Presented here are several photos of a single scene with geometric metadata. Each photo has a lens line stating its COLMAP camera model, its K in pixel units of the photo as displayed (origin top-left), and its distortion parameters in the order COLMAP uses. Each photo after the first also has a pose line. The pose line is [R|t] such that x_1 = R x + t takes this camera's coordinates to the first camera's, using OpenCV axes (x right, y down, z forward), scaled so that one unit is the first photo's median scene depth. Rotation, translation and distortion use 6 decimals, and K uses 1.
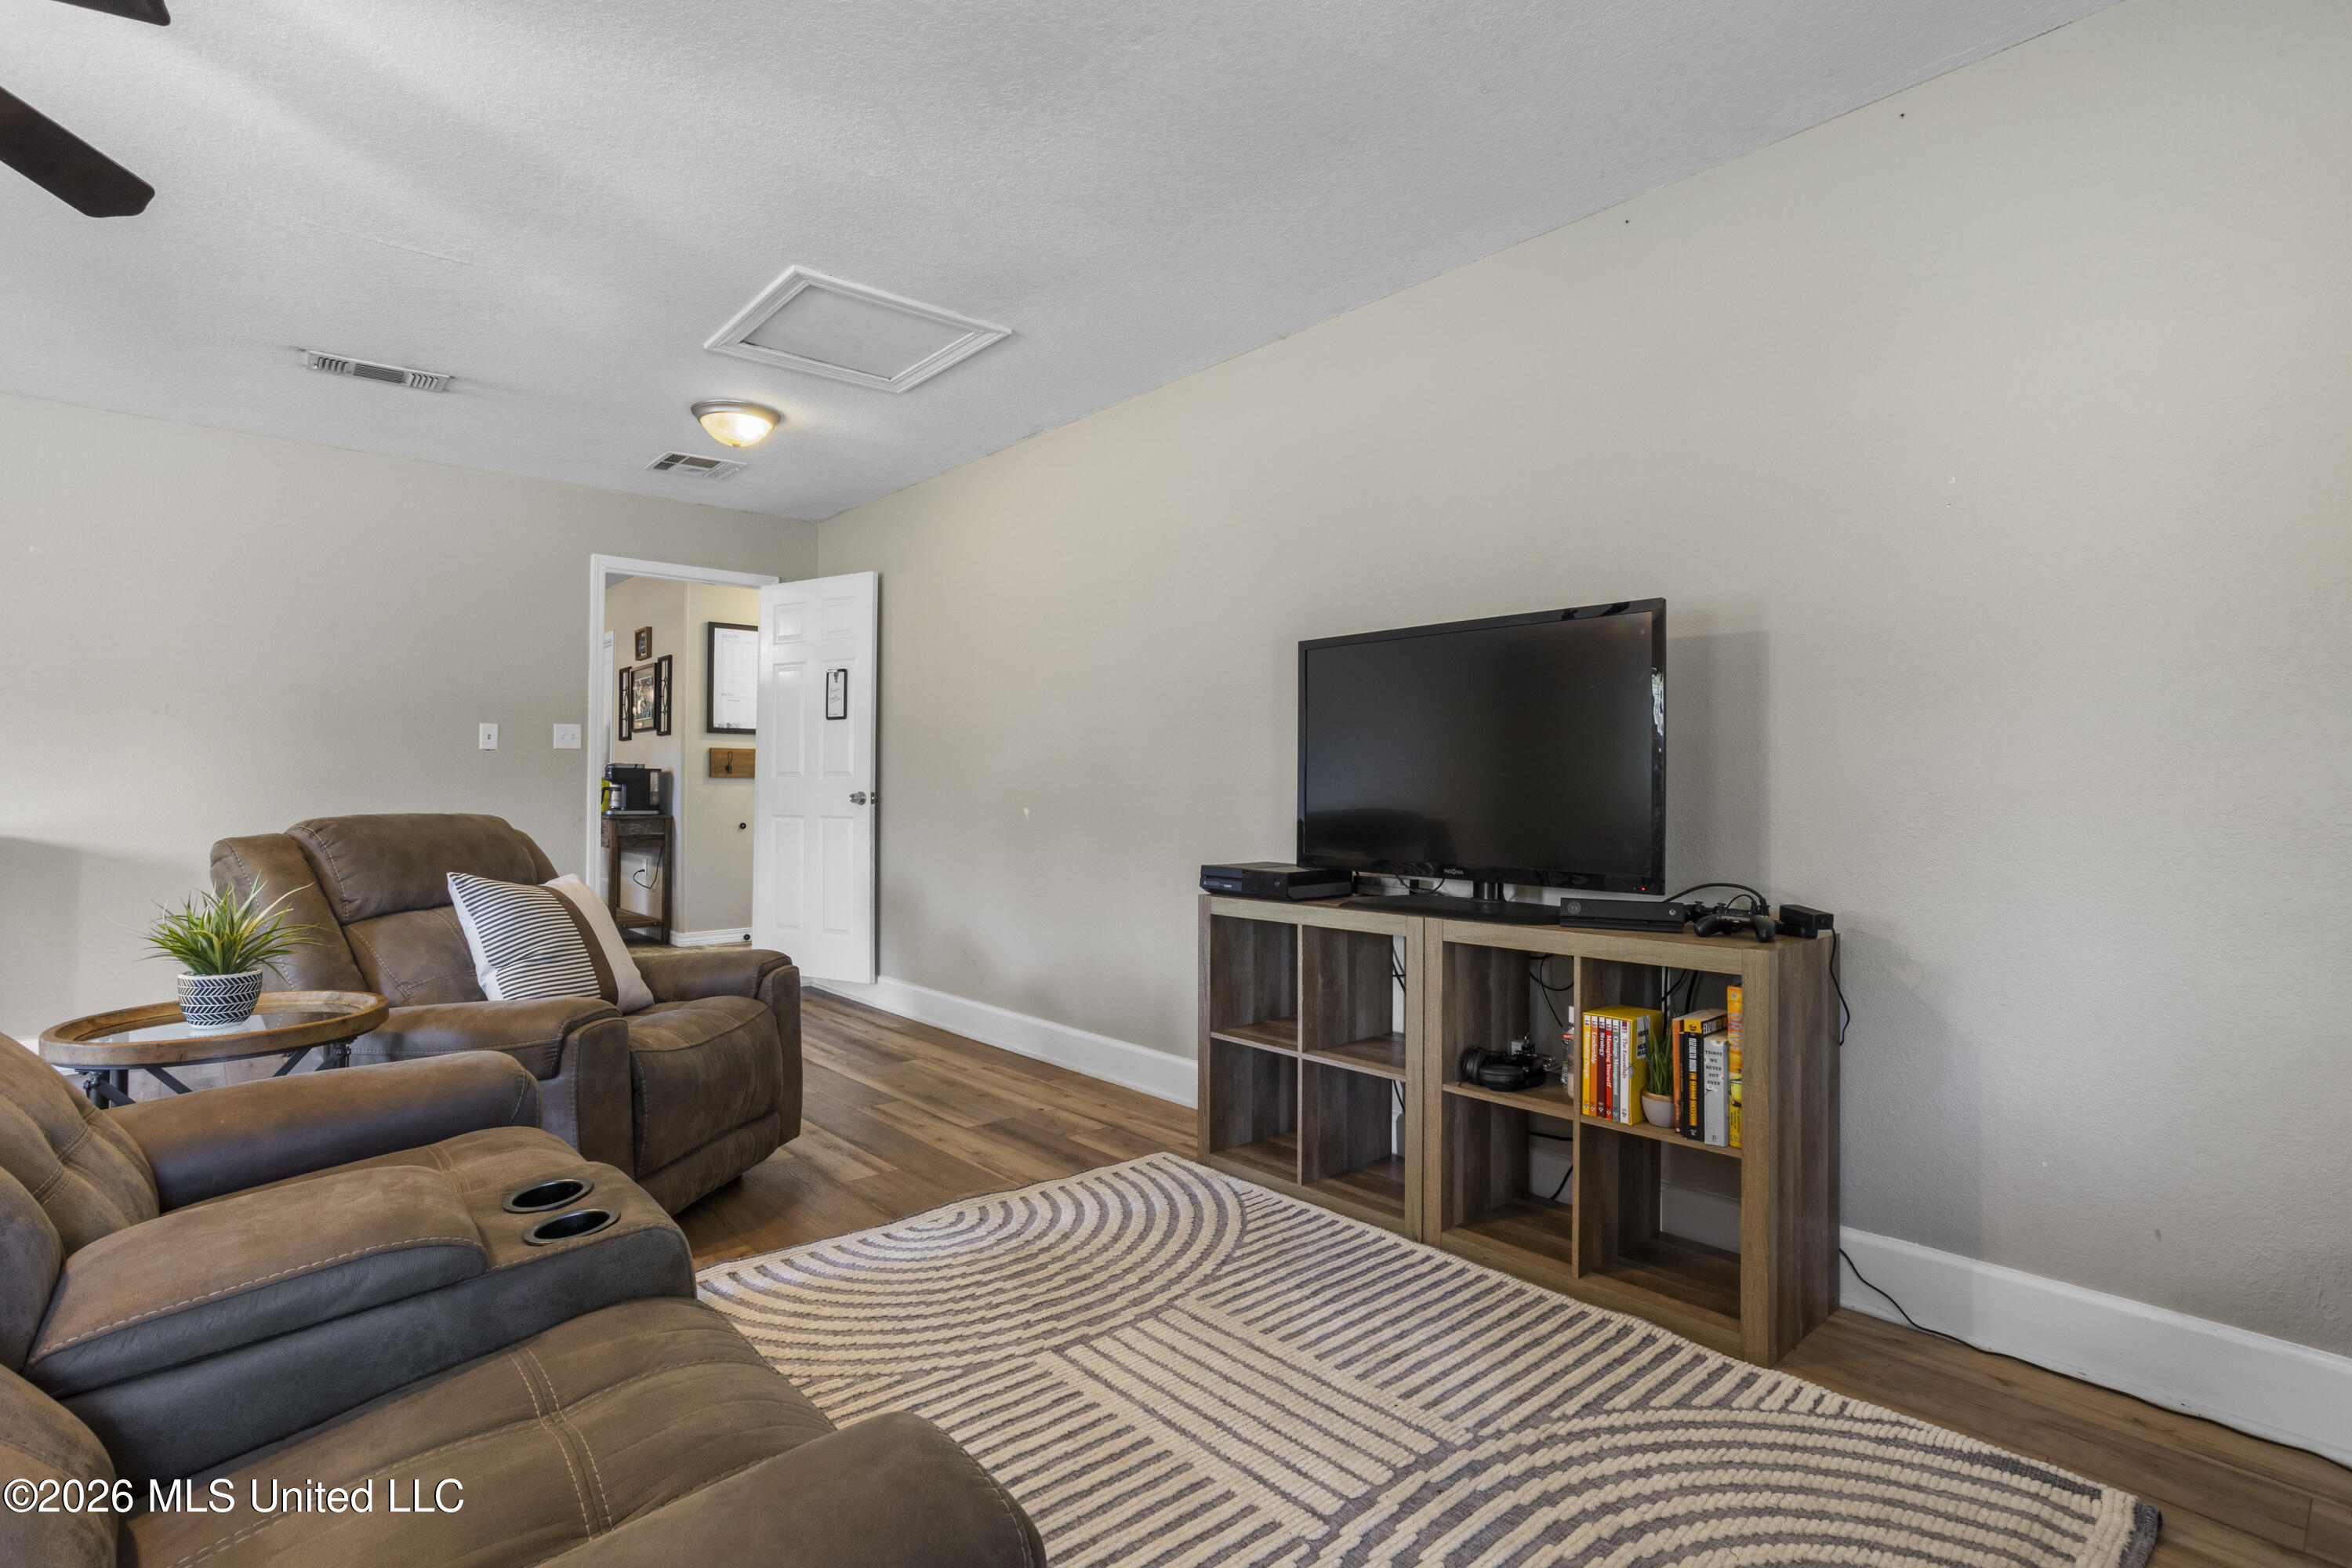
lens RADIAL K [[1133.7, 0, 1169.2], [0, 1133.7, 782.5], [0, 0, 1]] dist [-0.033511, 0.021607]
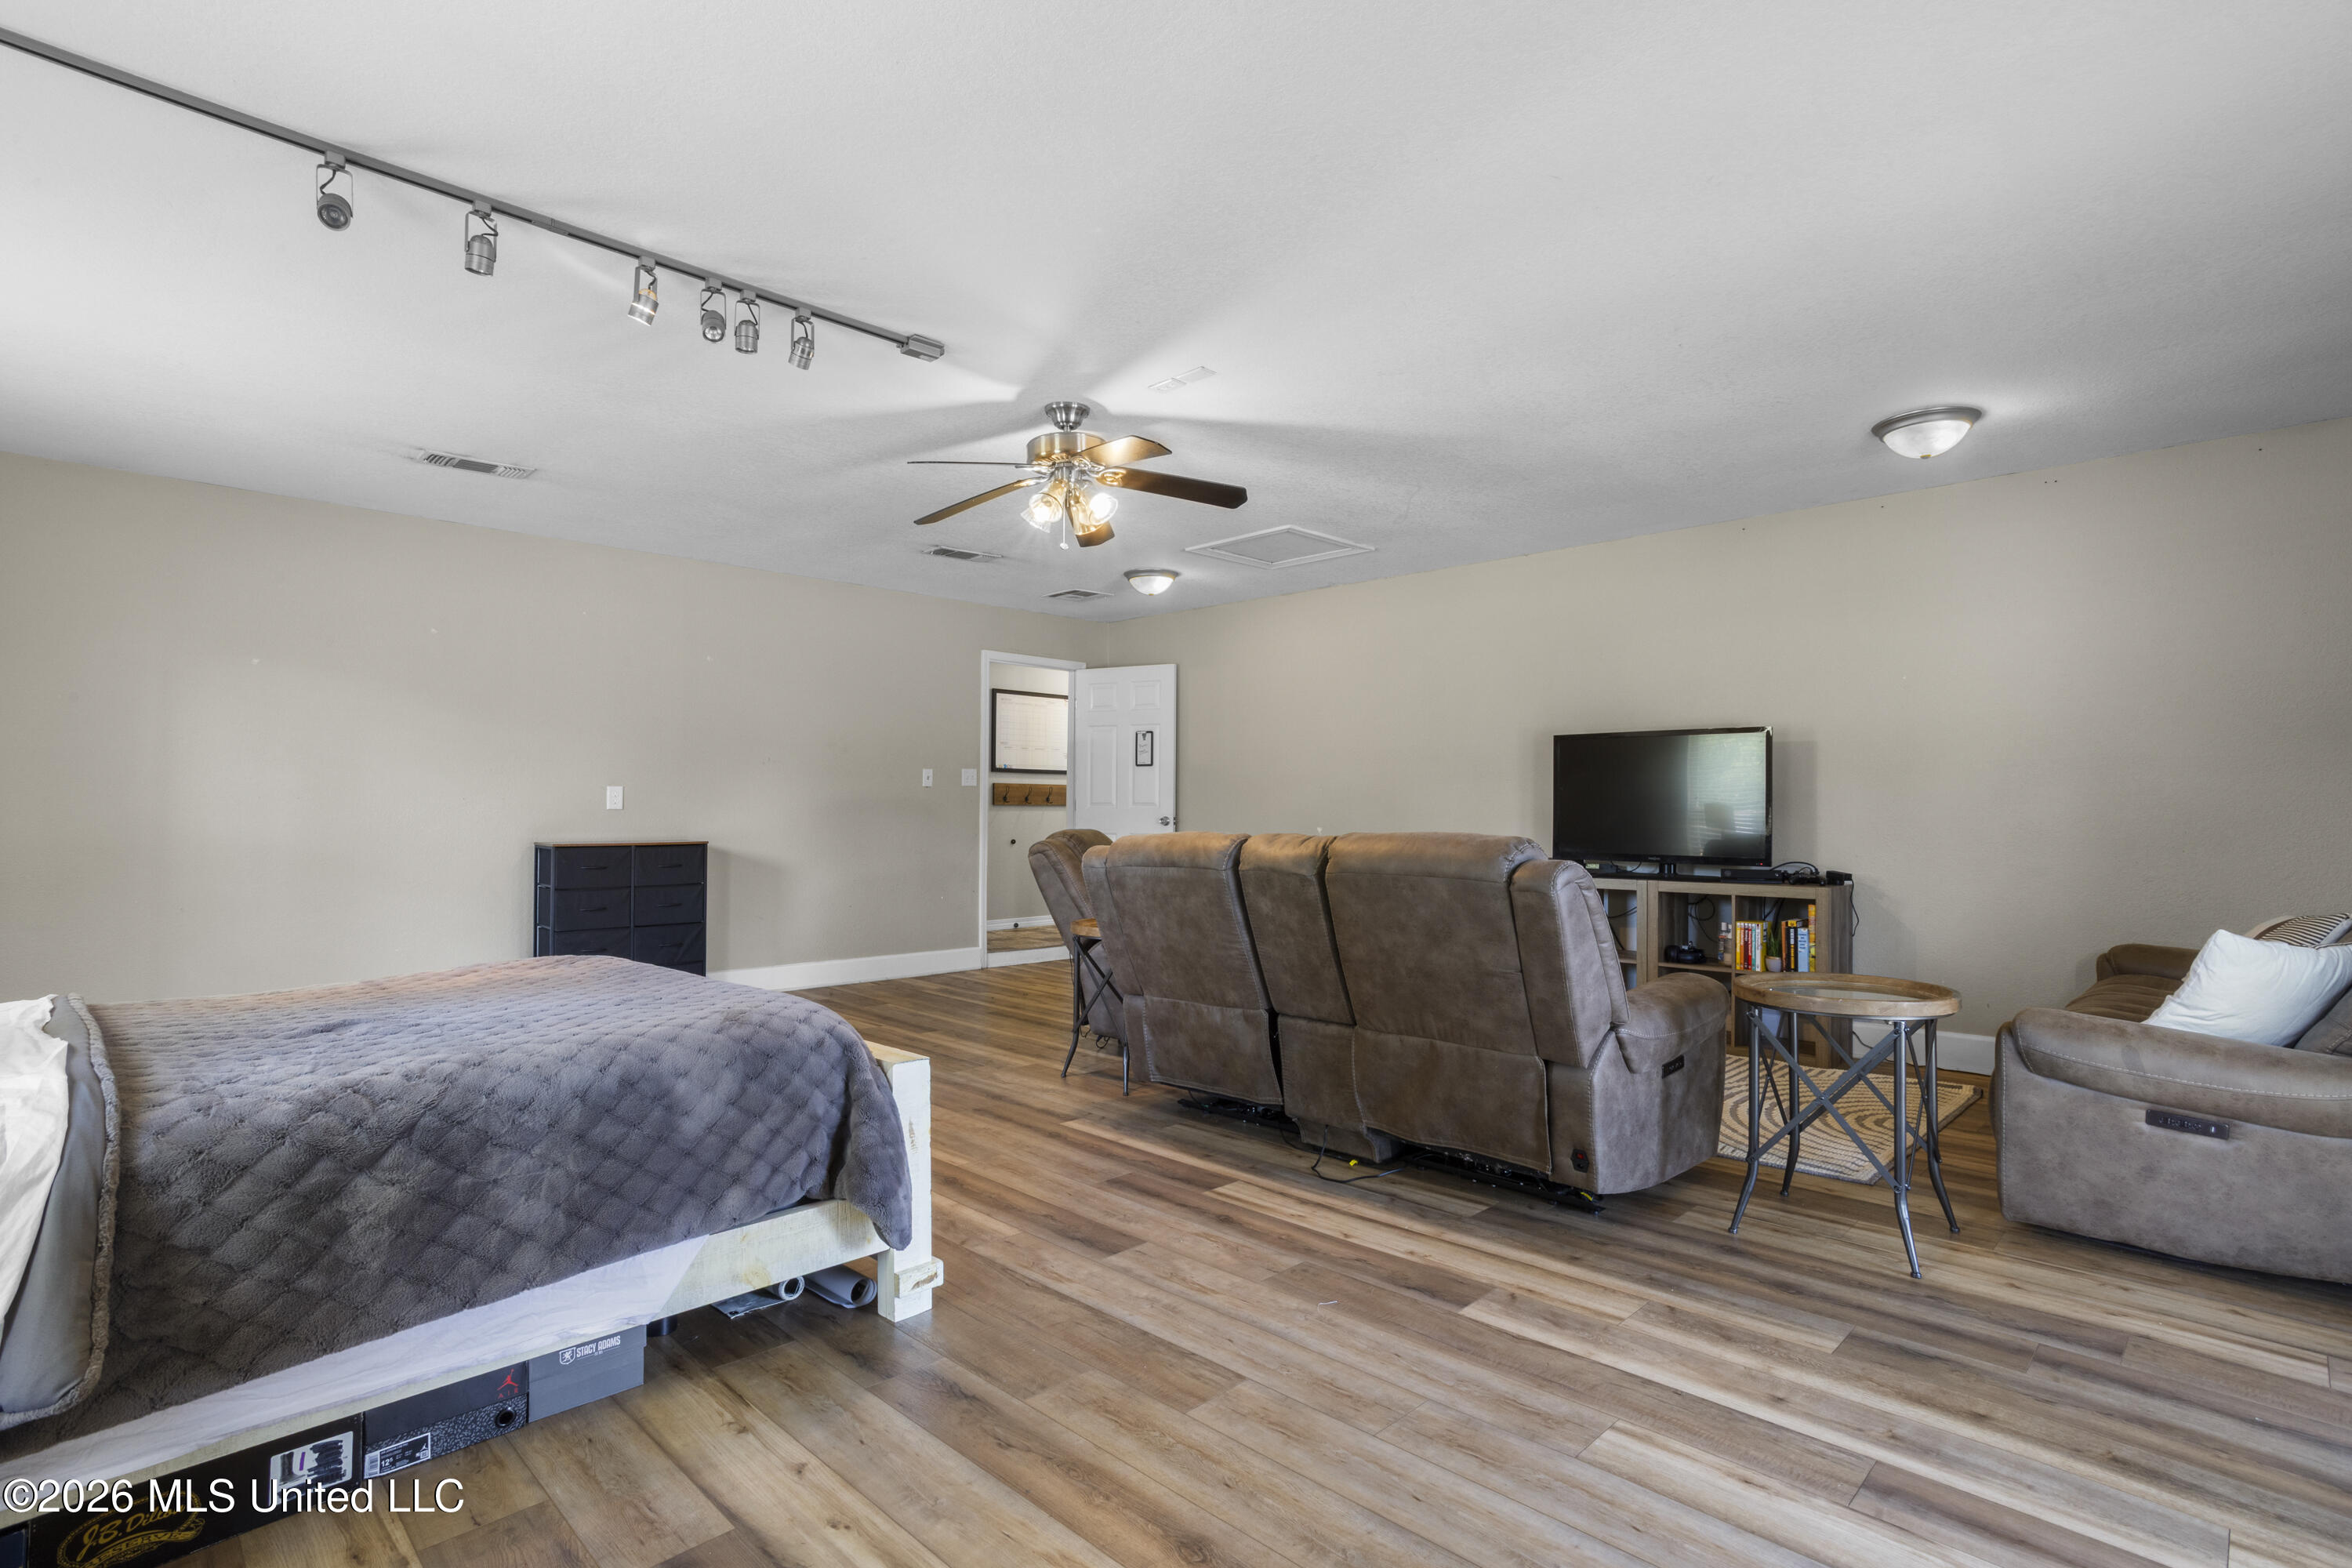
lens RADIAL K [[1133.7, 0, 1179.3], [0, 1133.7, 804.5], [0, 0, 1]] dist [-0.033511, 0.021607]
pose [[0.997703, 0.003659, 0.067648, -0.820070], [-0.003507, 0.999991, -0.002368, -0.008341], [-0.067656, 0.002125, 0.997706, -1.039610]]
